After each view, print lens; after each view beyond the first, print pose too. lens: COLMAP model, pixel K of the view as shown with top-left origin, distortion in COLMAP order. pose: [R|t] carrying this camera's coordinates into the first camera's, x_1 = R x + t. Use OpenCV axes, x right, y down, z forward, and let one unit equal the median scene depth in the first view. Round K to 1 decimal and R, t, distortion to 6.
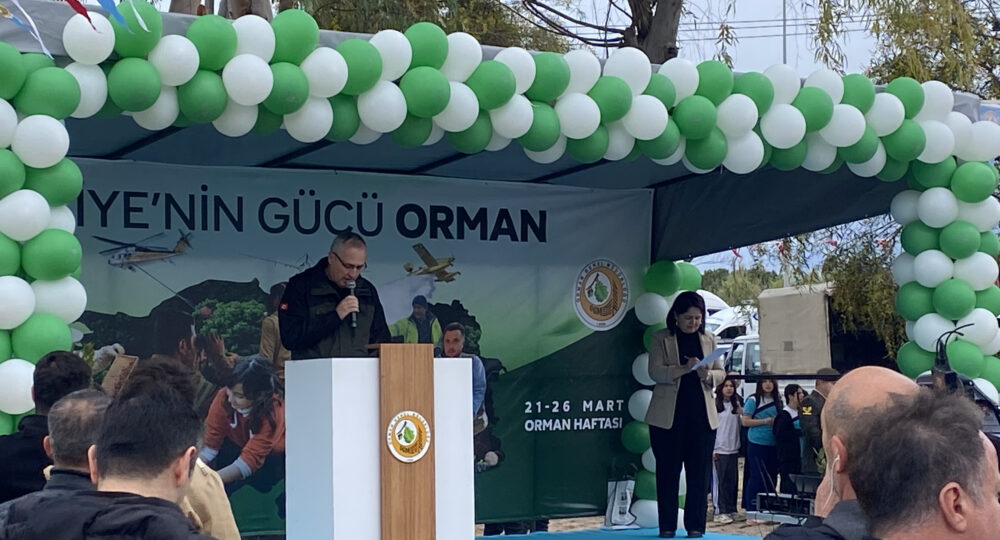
lens RADIAL K [[2185.8, 0, 500.0], [0, 2185.8, 270.0], [0, 0, 1]] dist [0.028178, 0.260391]
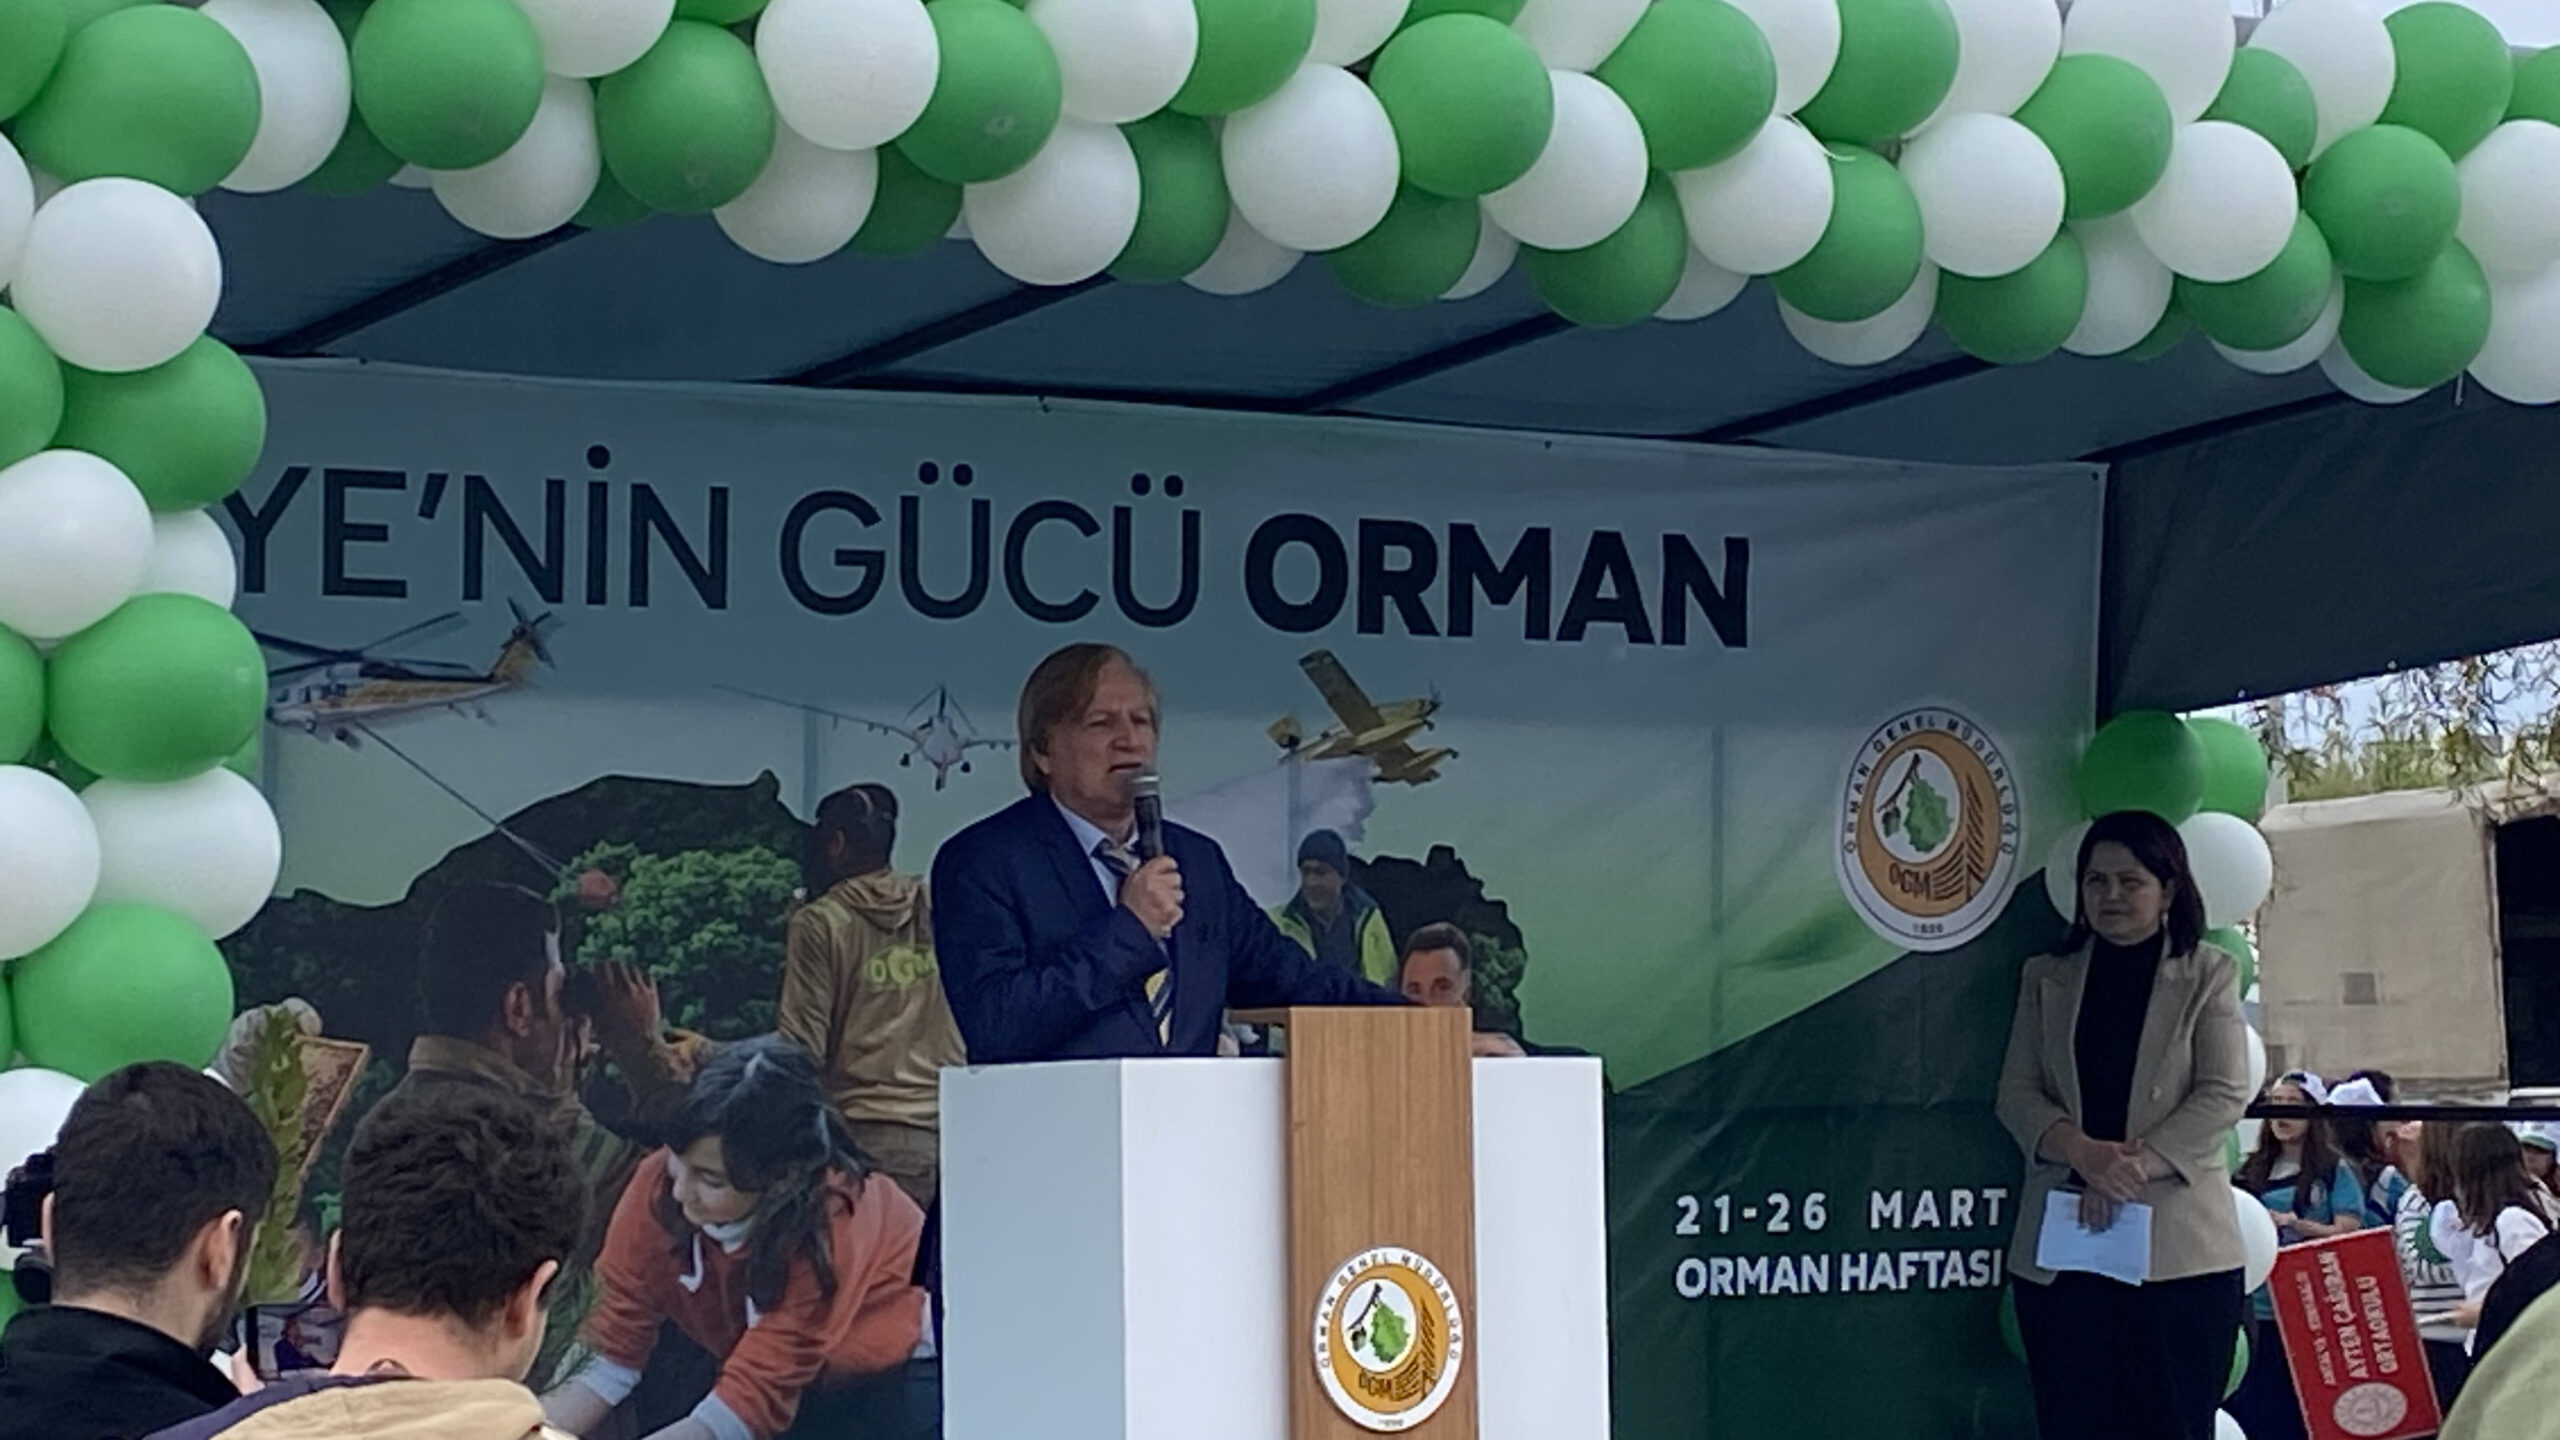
lens RADIAL K [[6797.8, 0, 1280.0], [0, 6797.8, 720.0], [0, 0, 1]] dist [0.048576, -0.363479]
pose [[0.999998, 0.000245, 0.001932, -0.046115], [-0.000240, 0.999996, -0.002752, -0.000510], [-0.001933, 0.002751, 0.999994, 0.103731]]
